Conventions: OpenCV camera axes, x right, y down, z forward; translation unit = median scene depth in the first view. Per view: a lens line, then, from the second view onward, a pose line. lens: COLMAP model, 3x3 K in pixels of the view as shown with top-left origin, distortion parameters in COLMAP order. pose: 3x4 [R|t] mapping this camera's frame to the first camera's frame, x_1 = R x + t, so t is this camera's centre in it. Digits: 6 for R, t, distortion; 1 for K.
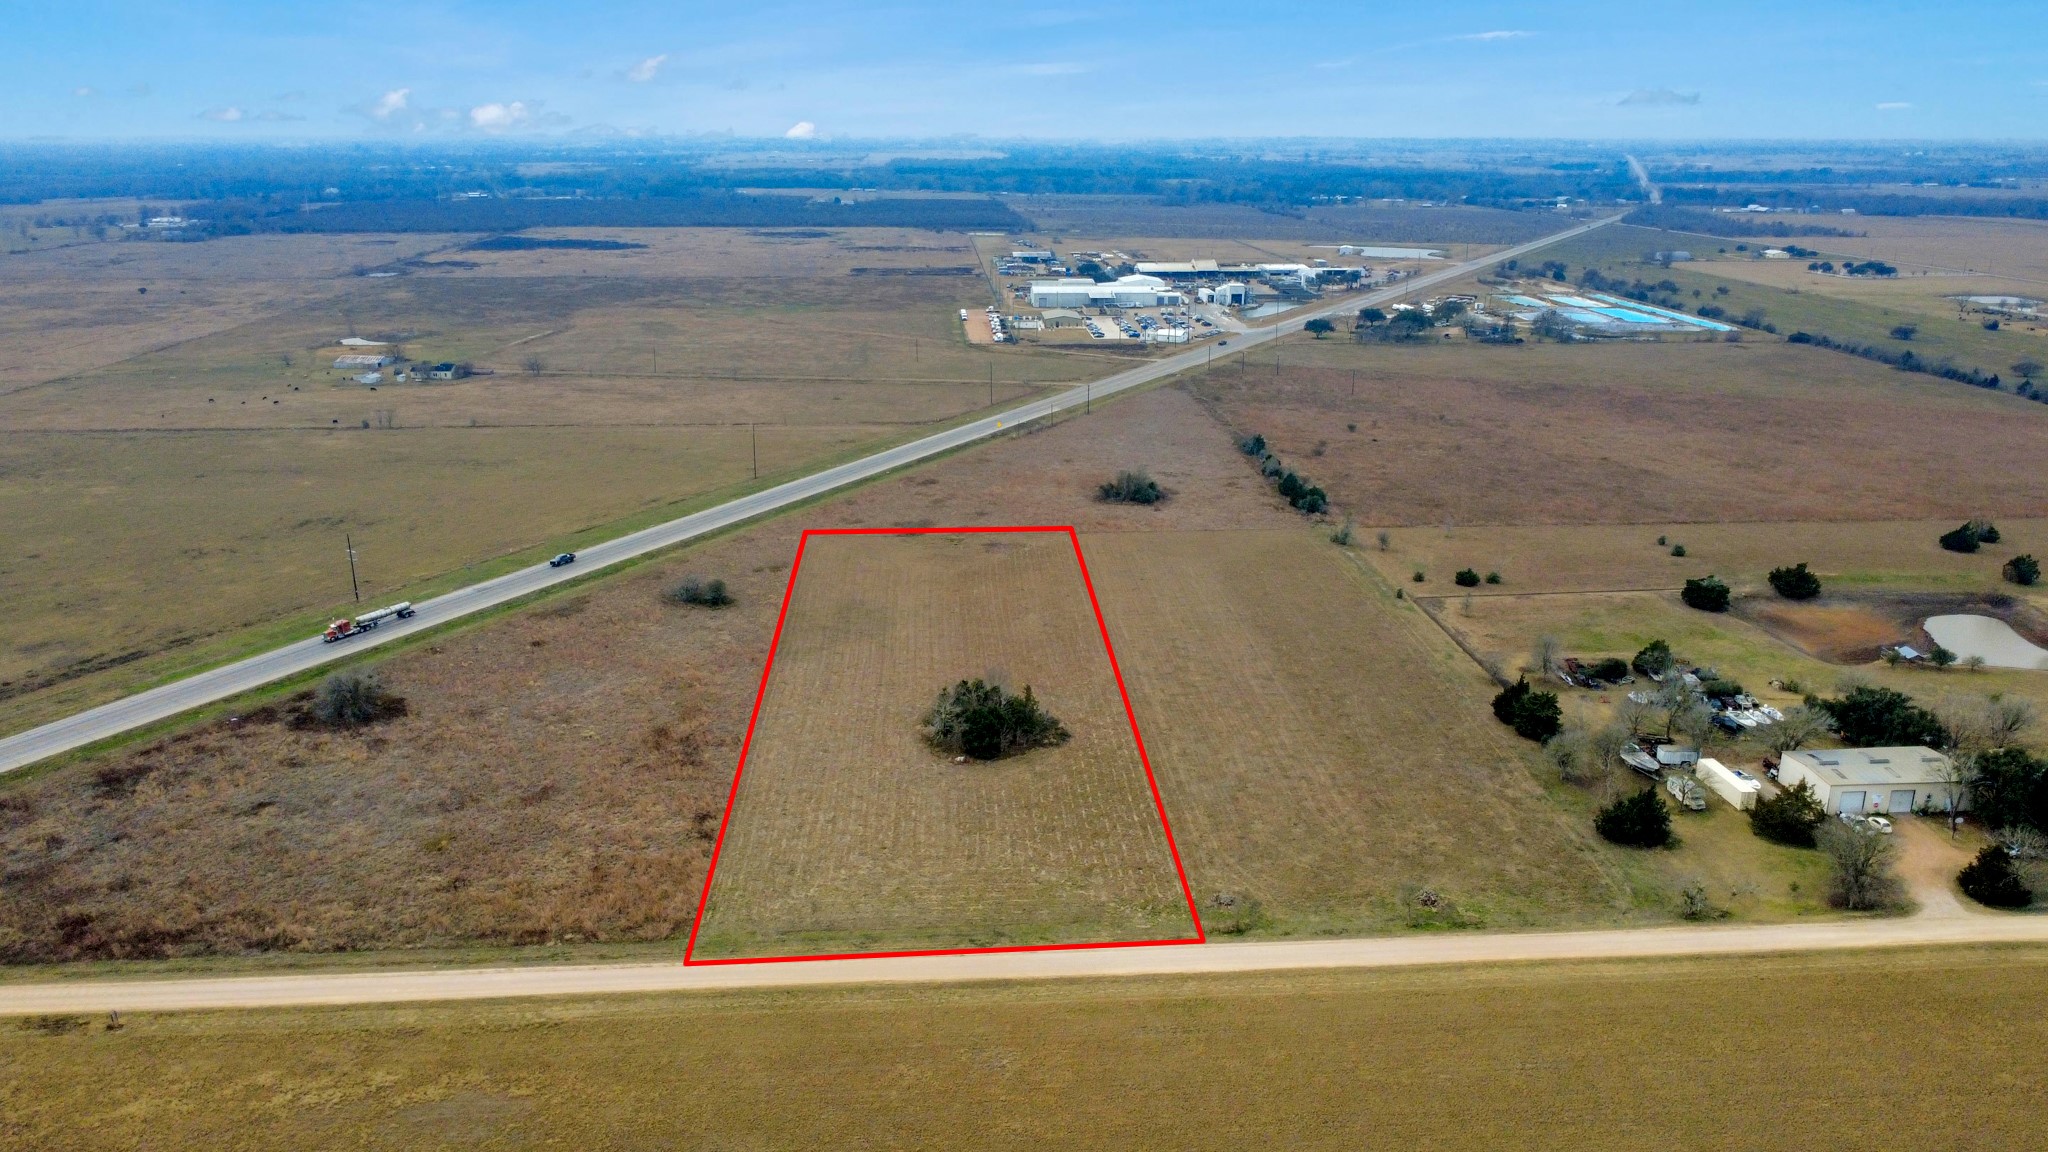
lens RADIAL K [[1478.8, 0, 1024.0], [0, 1478.8, 576.0], [0, 0, 1]] dist [0.001498, -0.003037]
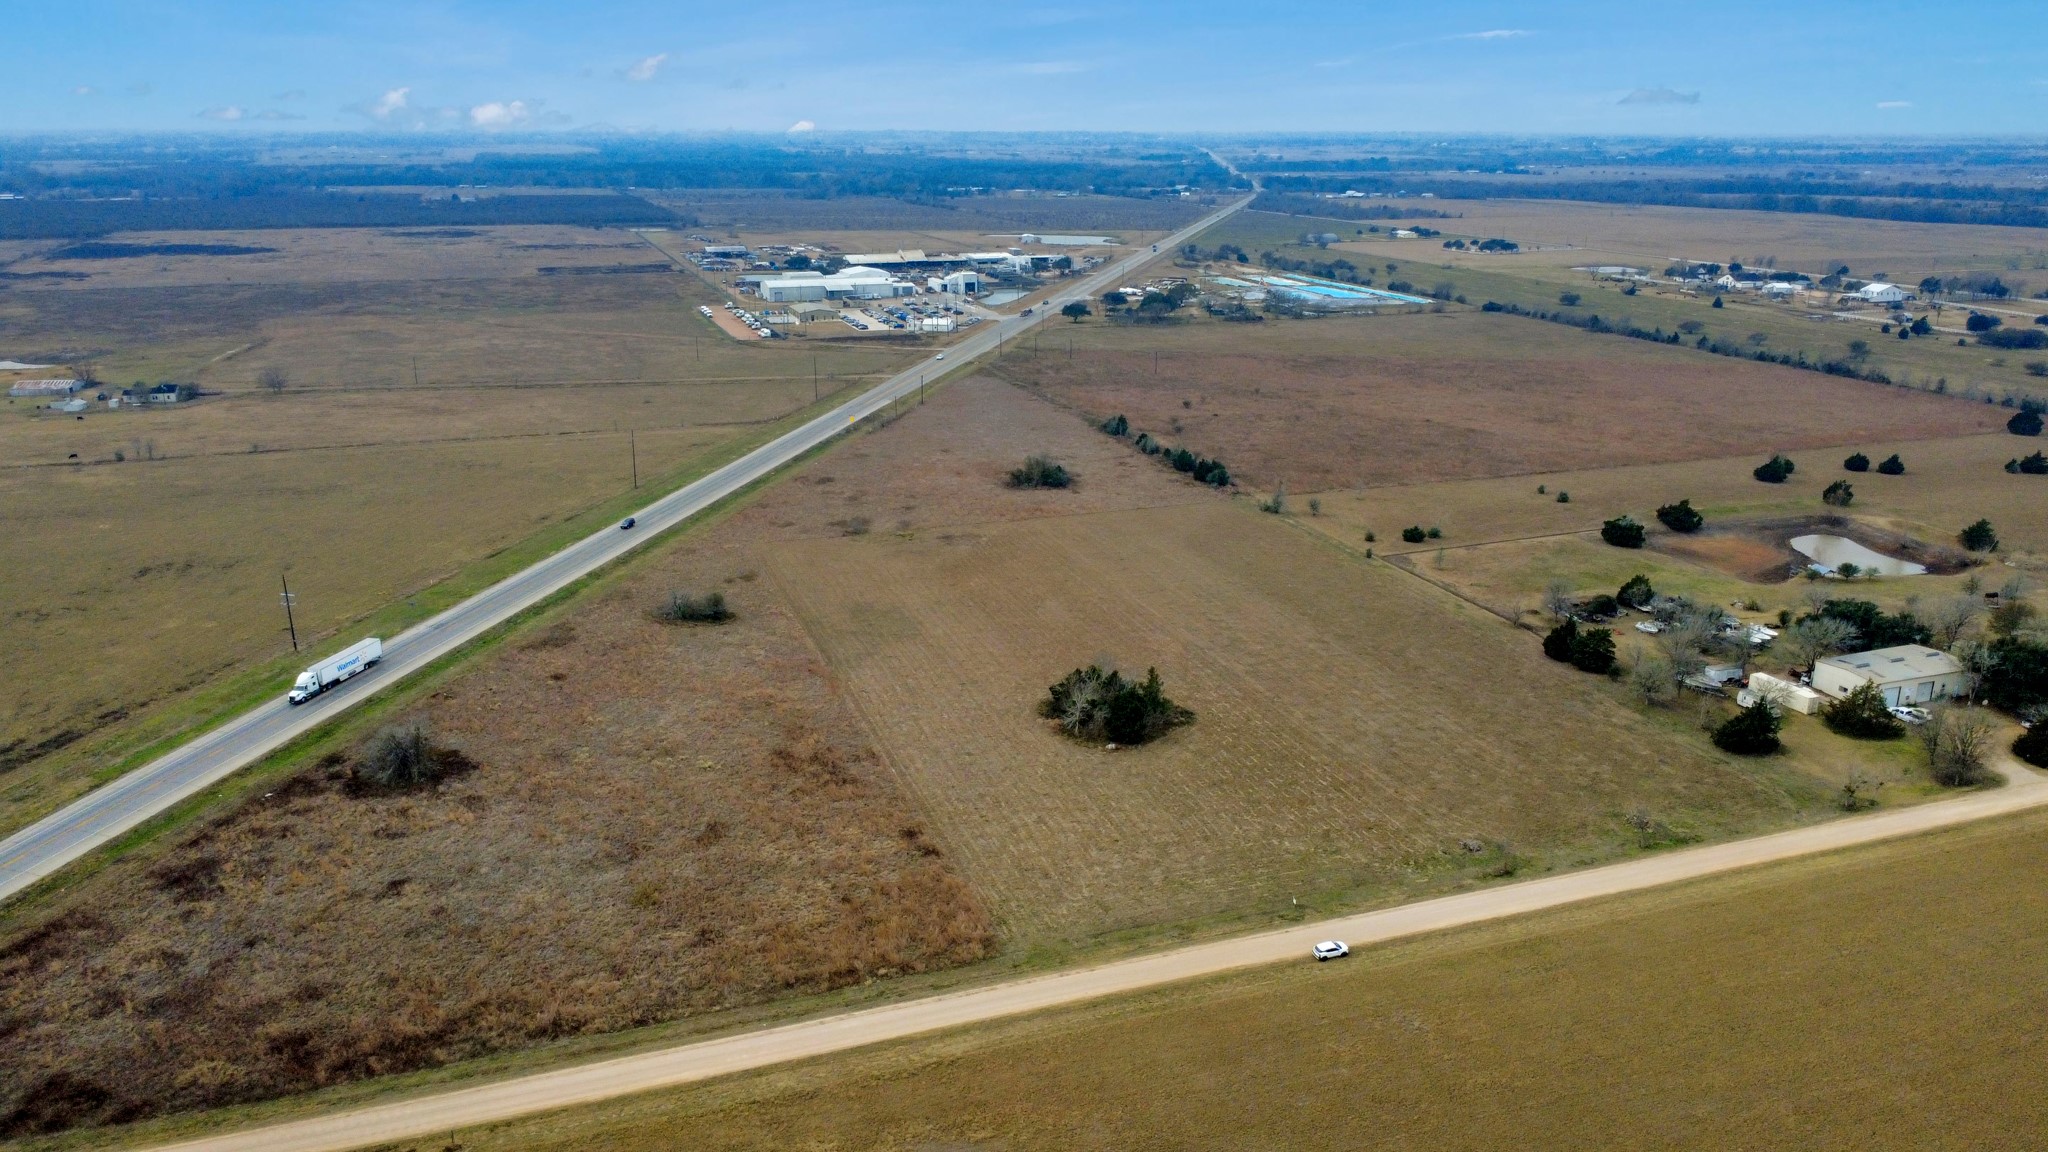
lens RADIAL K [[1478.8, 0, 1024.0], [0, 1478.8, 576.0], [0, 0, 1]] dist [0.001498, -0.003037]
pose [[0.963194, -0.078788, 0.257002, -0.196881], [0.077854, 0.996869, 0.013822, -0.004548], [-0.257287, 0.006695, 0.966312, 0.034558]]
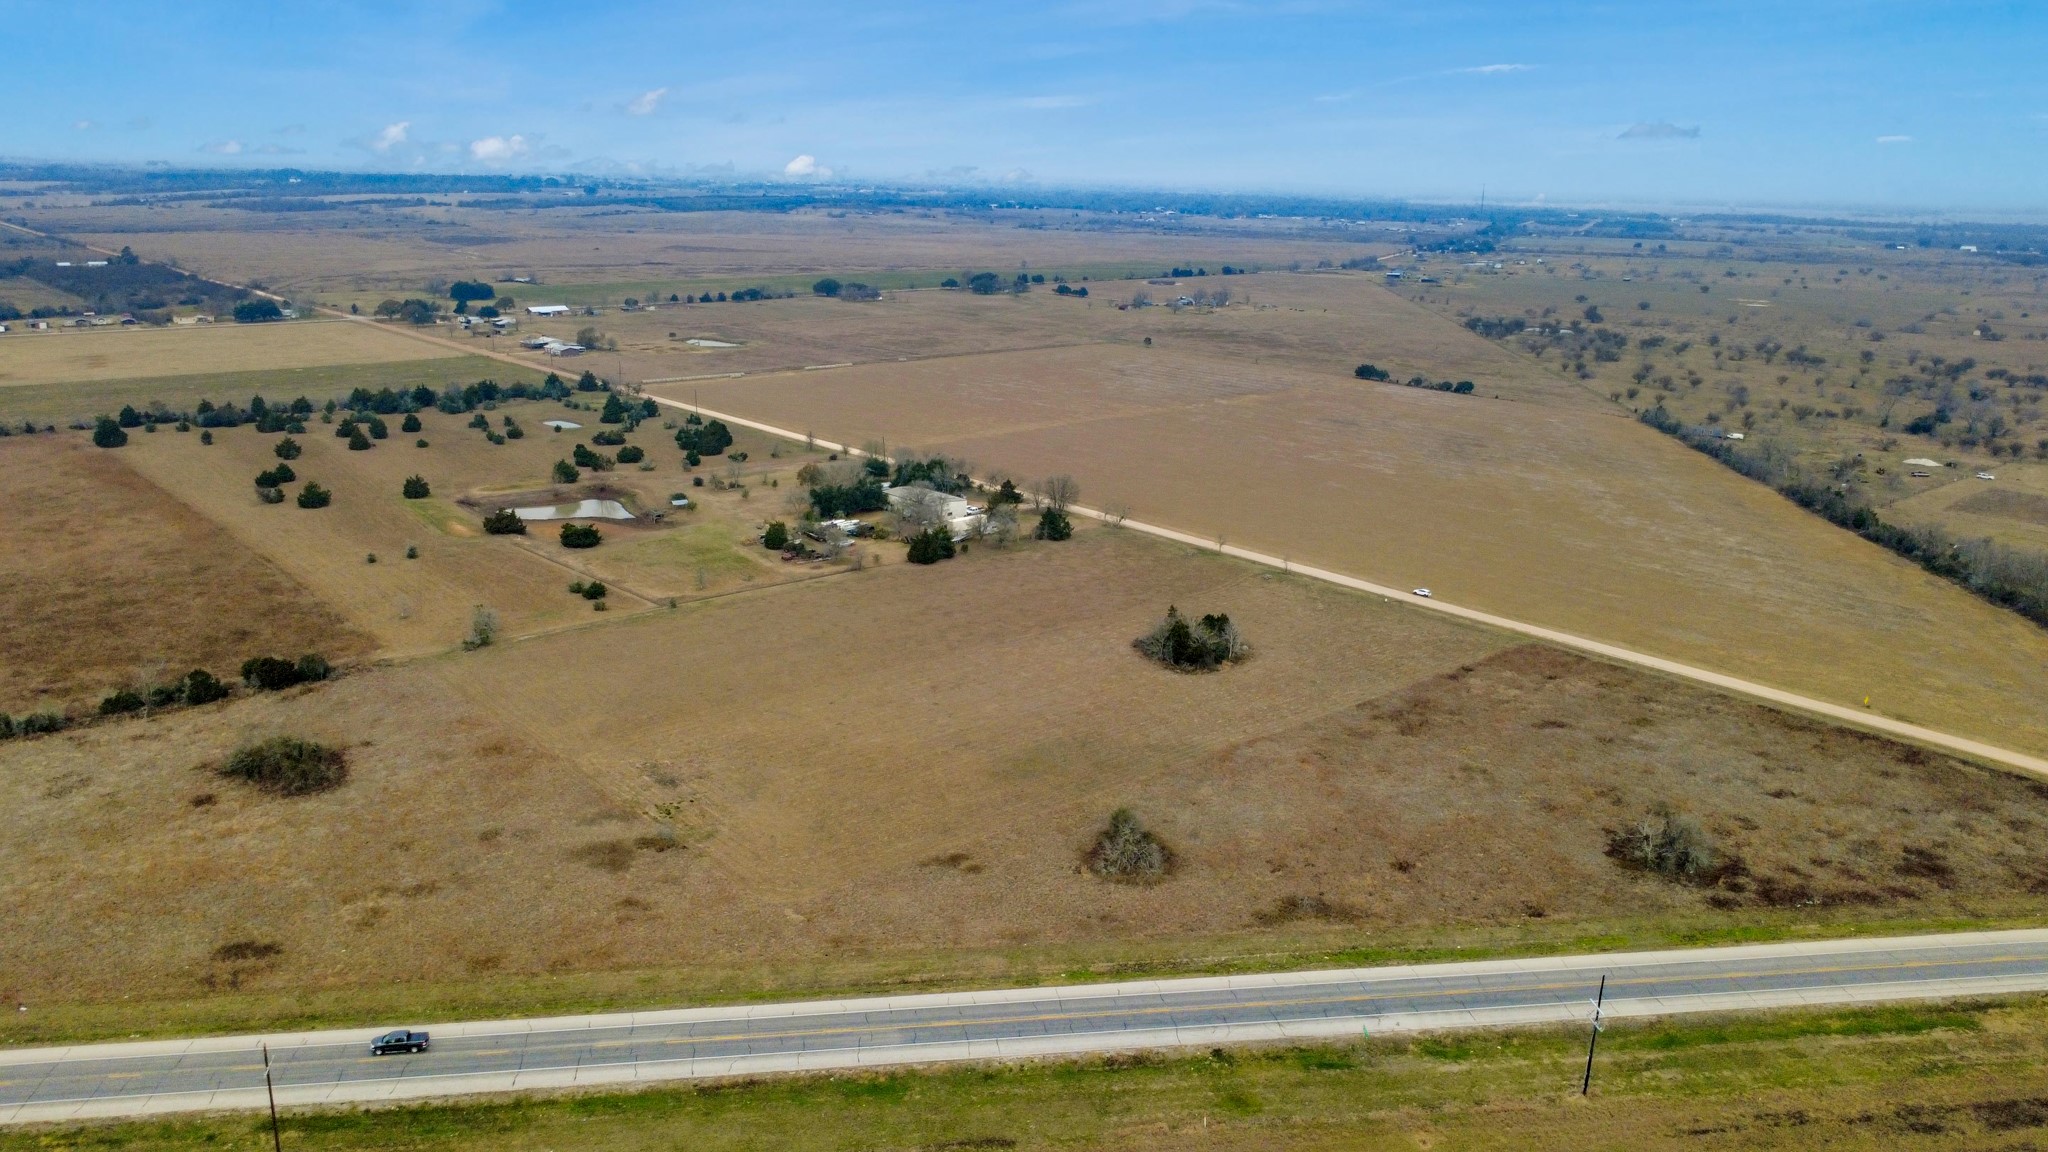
lens RADIAL K [[1500.5, 0, 1024.0], [0, 1500.5, 576.0], [0, 0, 1]] dist [-0.002970, 0.007683]
pose [[-0.609194, -0.226141, 0.760094, -0.523575], [0.206502, 0.880176, 0.427373, -0.307520], [-0.765663, 0.417314, -0.489500, 1.013743]]
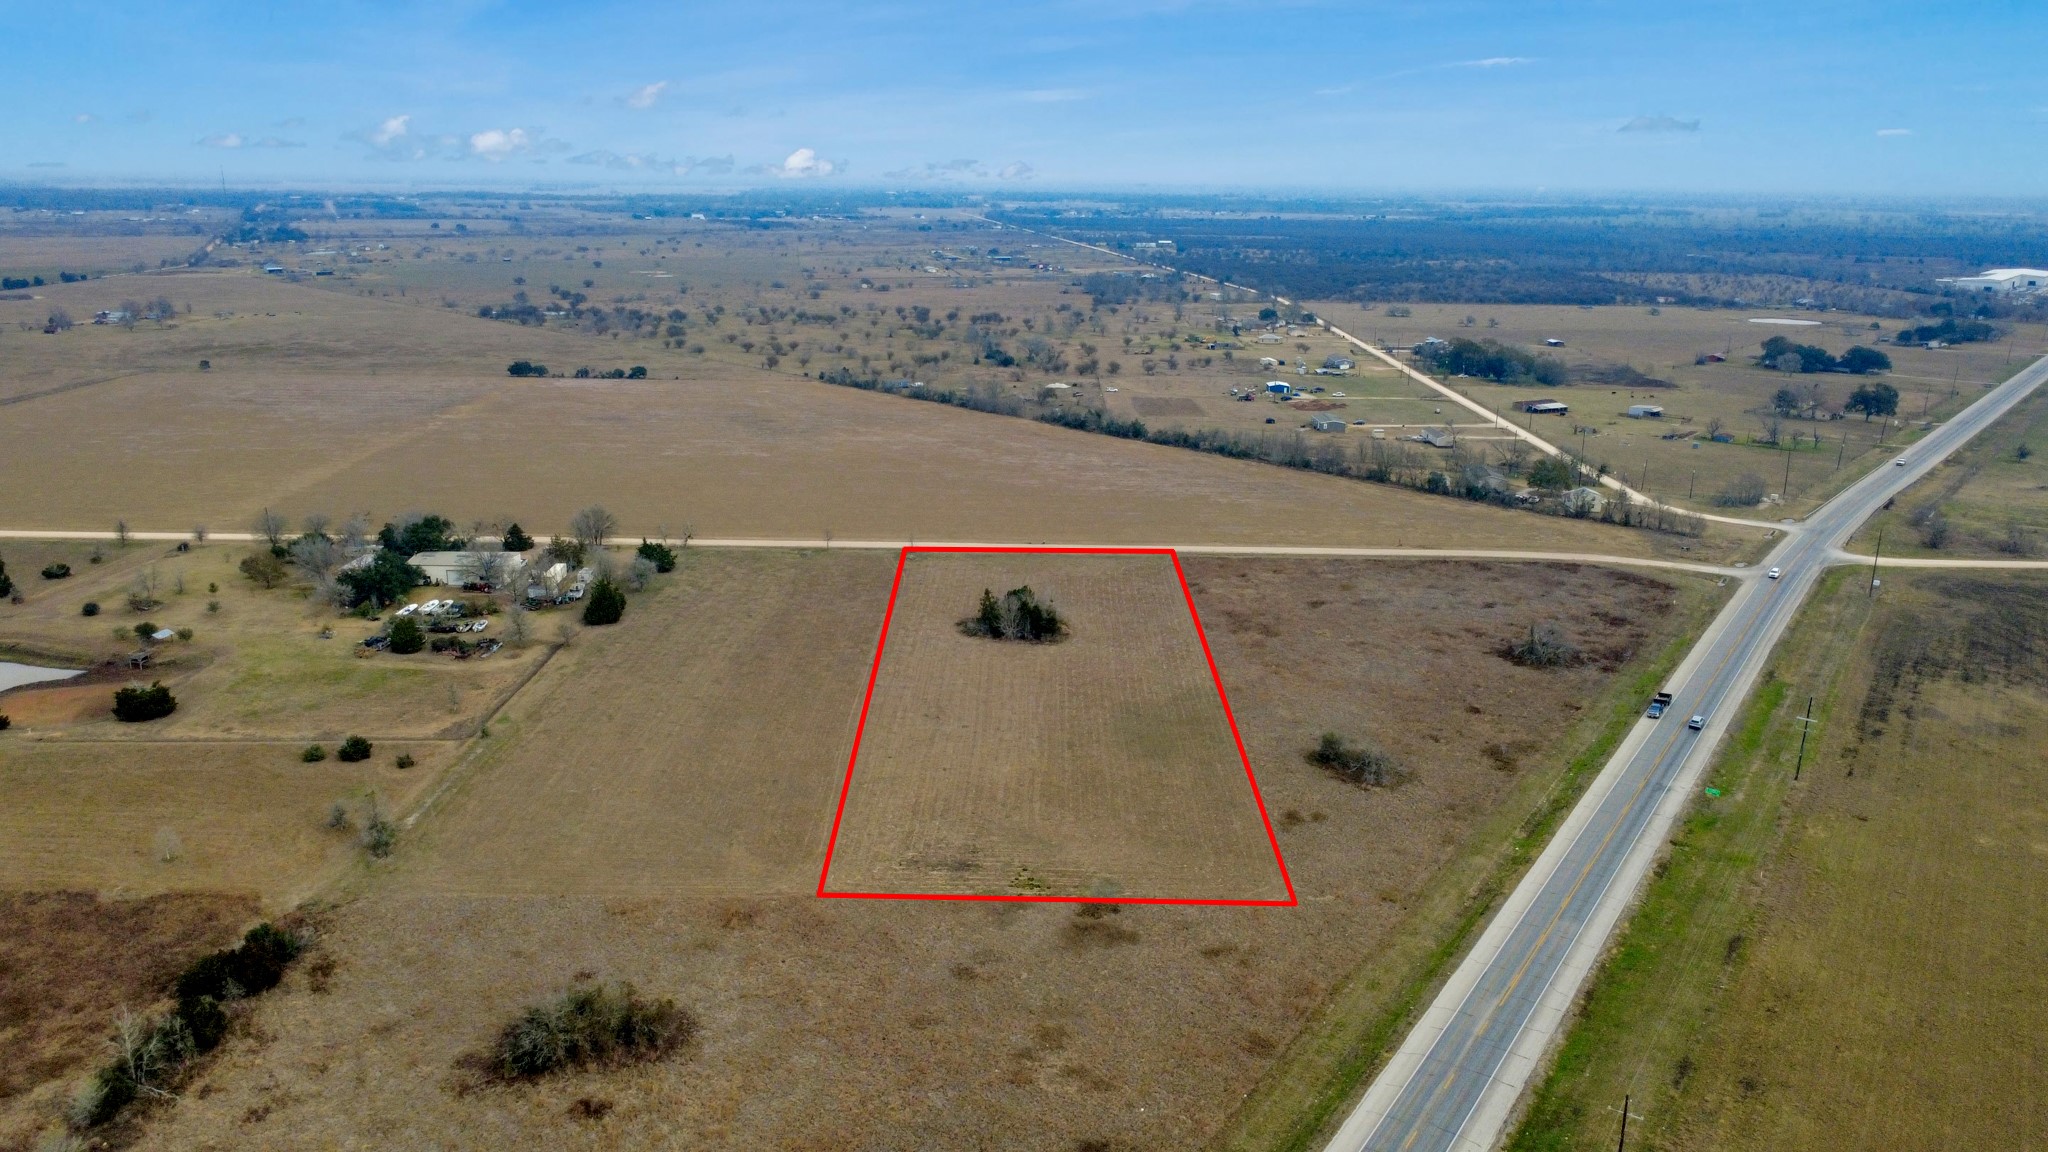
lens RADIAL K [[1478.8, 0, 1024.0], [0, 1478.8, 576.0], [0, 0, 1]] dist [0.001498, -0.003037]
pose [[-0.997024, -0.035626, 0.068372, -0.073905], [0.006449, 0.845182, 0.534439, -0.382925], [-0.076827, 0.533289, -0.842437, 1.249962]]
